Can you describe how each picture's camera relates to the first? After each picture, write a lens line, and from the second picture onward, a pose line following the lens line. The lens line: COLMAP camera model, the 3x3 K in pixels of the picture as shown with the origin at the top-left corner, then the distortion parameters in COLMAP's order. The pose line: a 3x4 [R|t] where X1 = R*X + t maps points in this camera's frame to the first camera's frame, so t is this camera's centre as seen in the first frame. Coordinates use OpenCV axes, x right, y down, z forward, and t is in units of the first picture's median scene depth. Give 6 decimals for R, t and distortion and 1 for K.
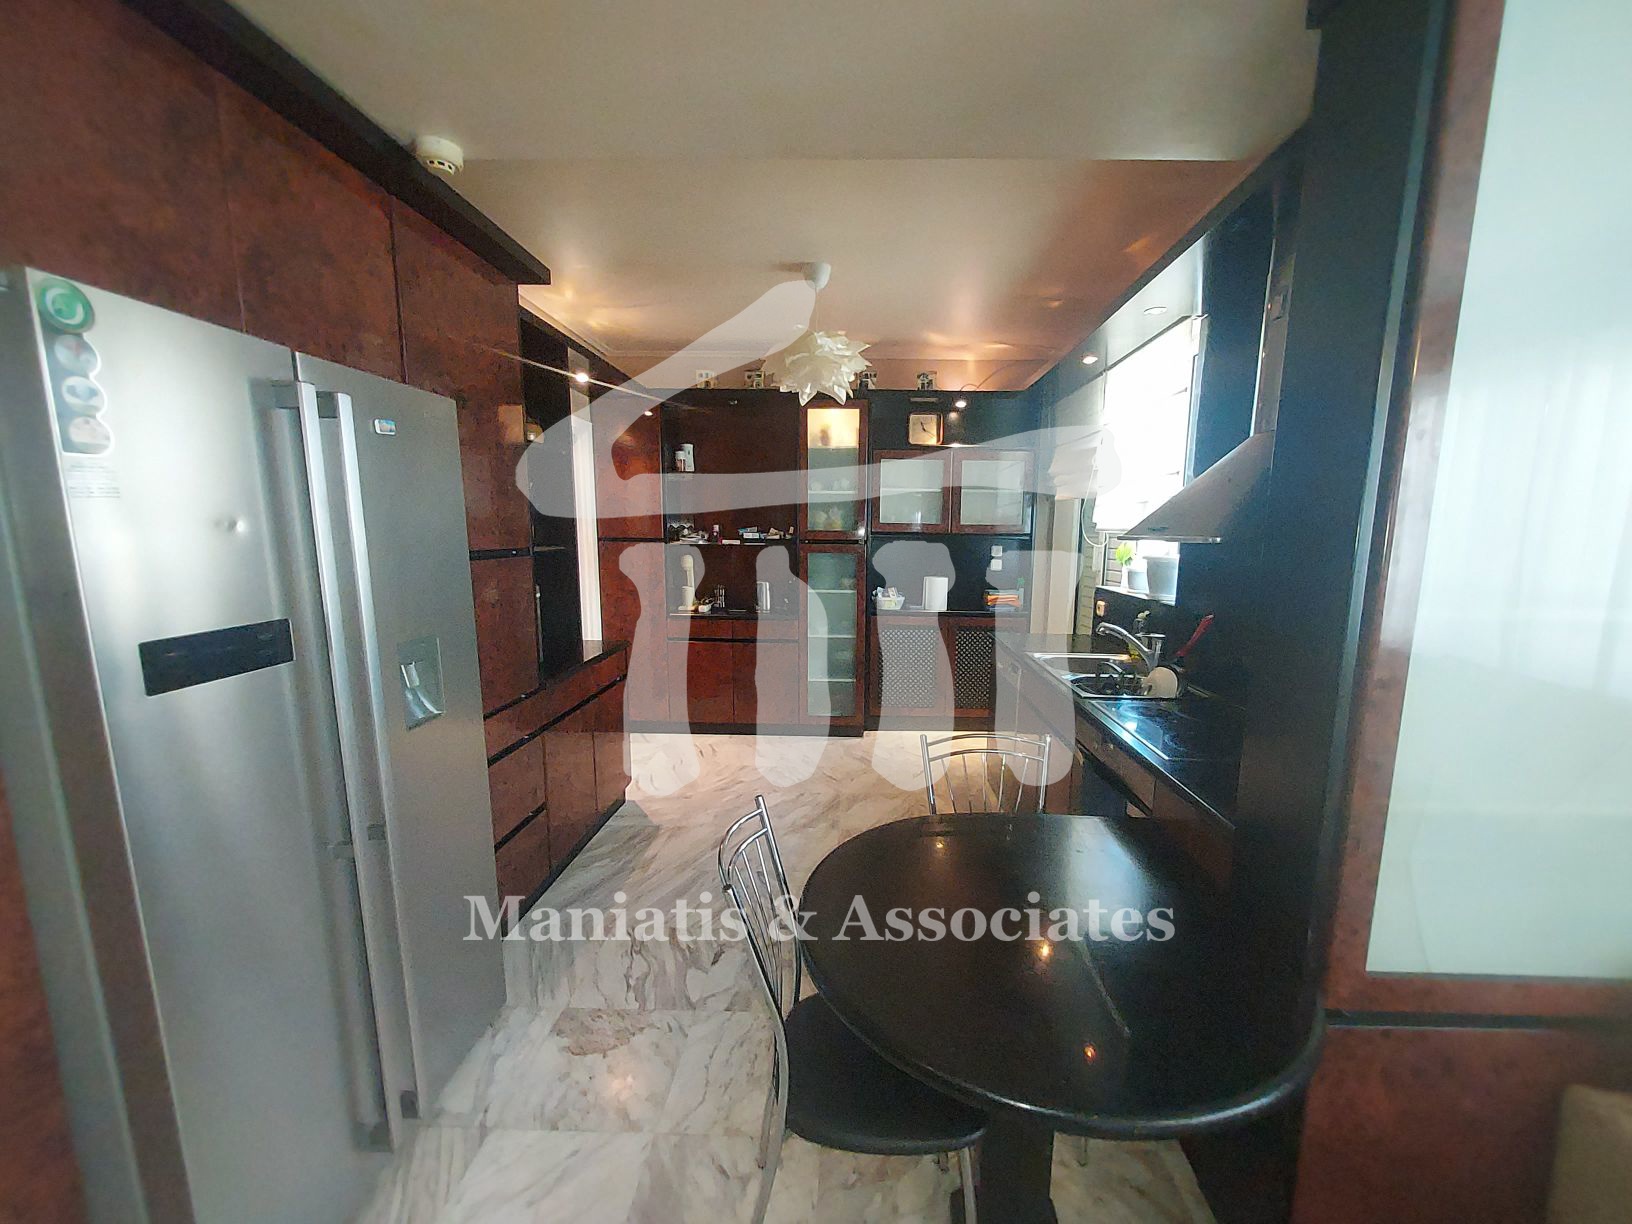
lens RADIAL K [[648.9, 0, 830.5], [0, 648.9, 629.0], [0, 0, 1]] dist [-0.000732, -0.000736]
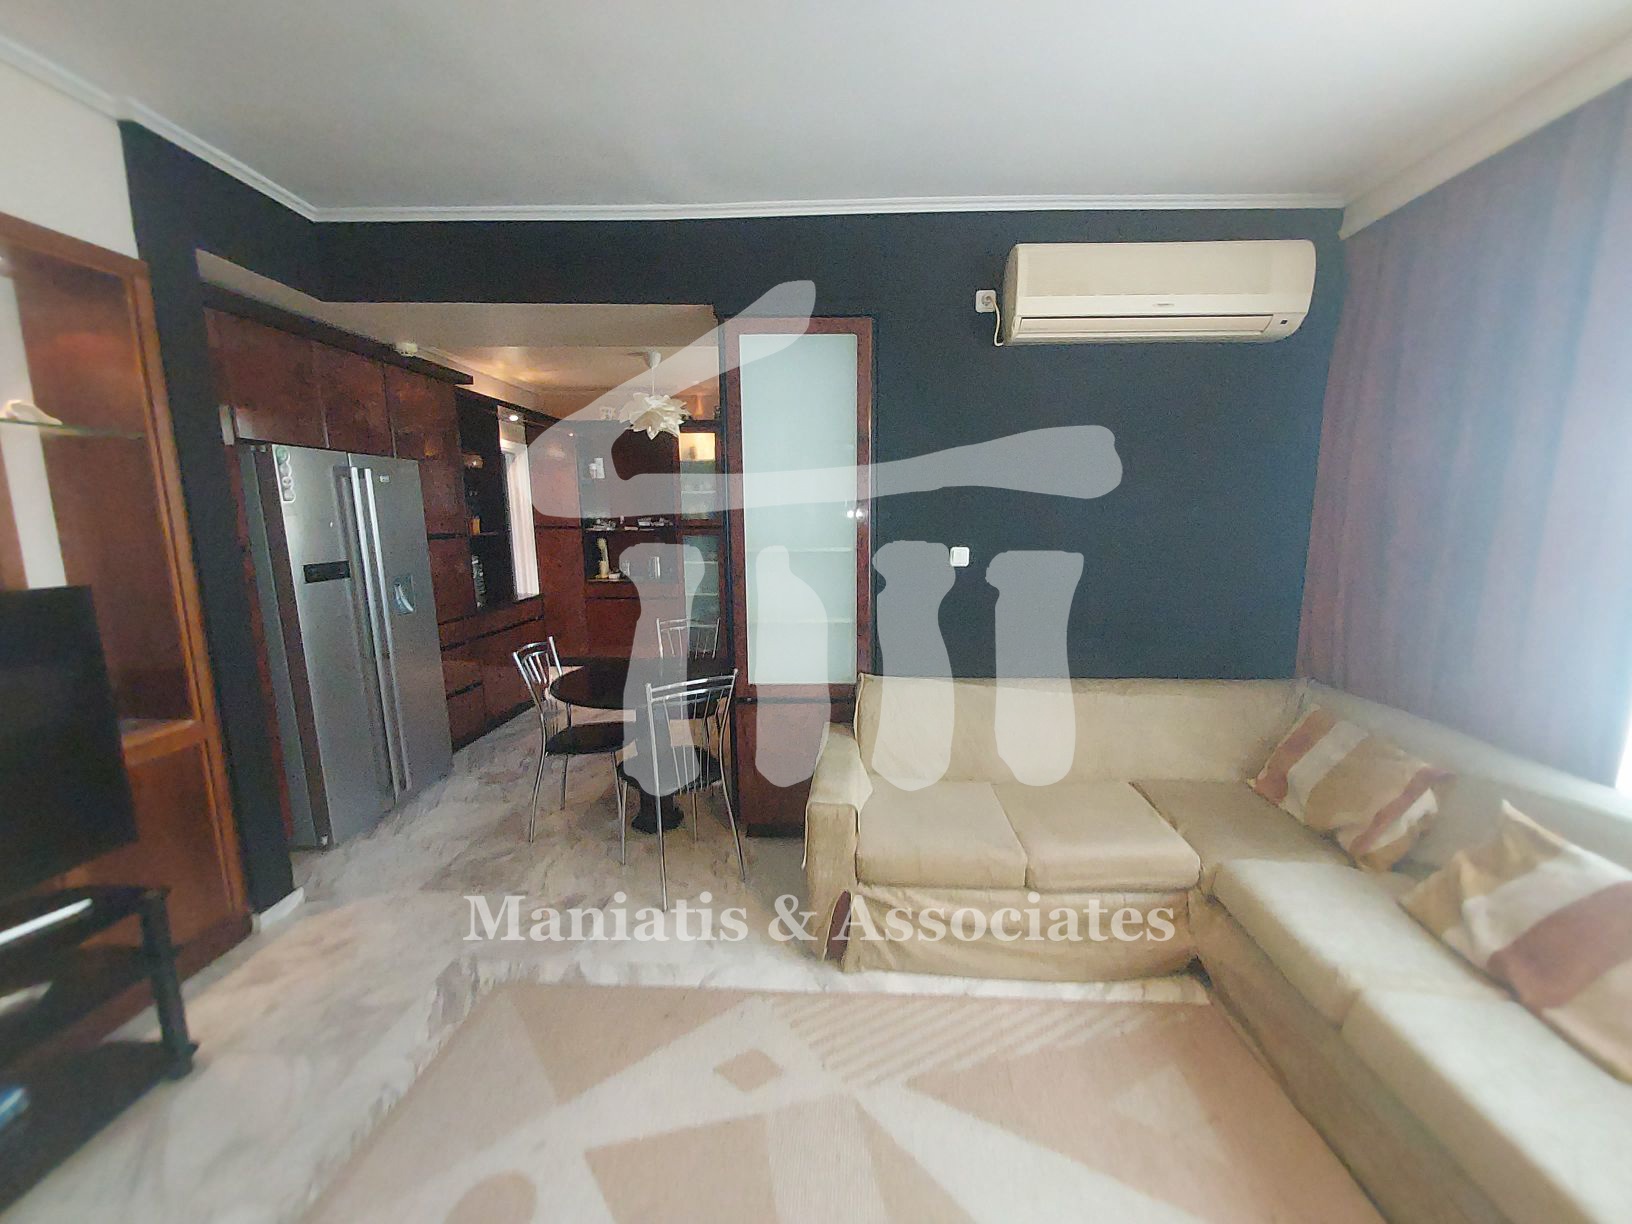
lens RADIAL K [[648.9, 0, 830.5], [0, 648.9, 629.0], [0, 0, 1]] dist [-0.000732, -0.000736]
pose [[0.999919, -0.012293, 0.003399, 0.810142], [0.012219, 0.999705, 0.020970, 0.175128], [-0.003656, -0.020927, 0.999774, -1.211029]]
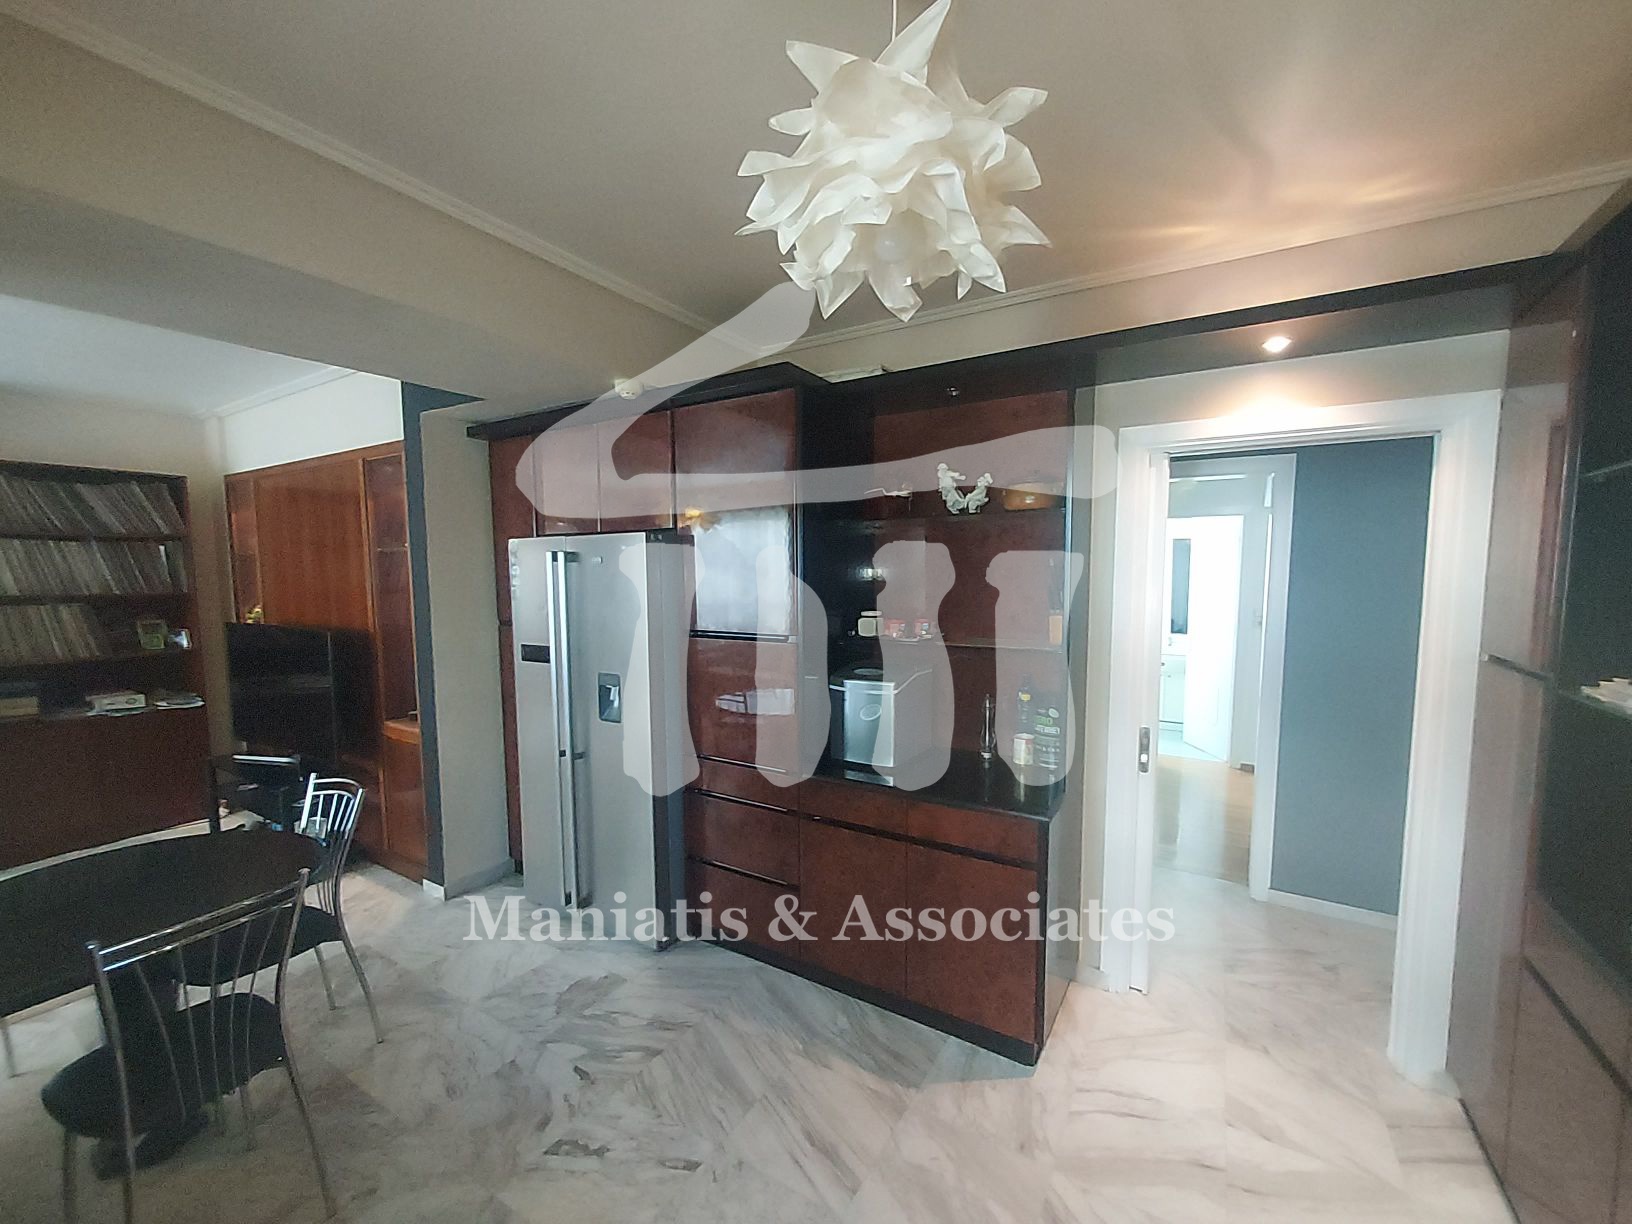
lens RADIAL K [[648.9, 0, 830.5], [0, 648.9, 629.0], [0, 0, 1]] dist [-0.000732, -0.000736]
pose [[-0.473266, 0.072680, -0.877916, 0.639292], [-0.138569, 0.978042, 0.155669, -0.476597], [0.869953, 0.195325, -0.452803, 2.364799]]
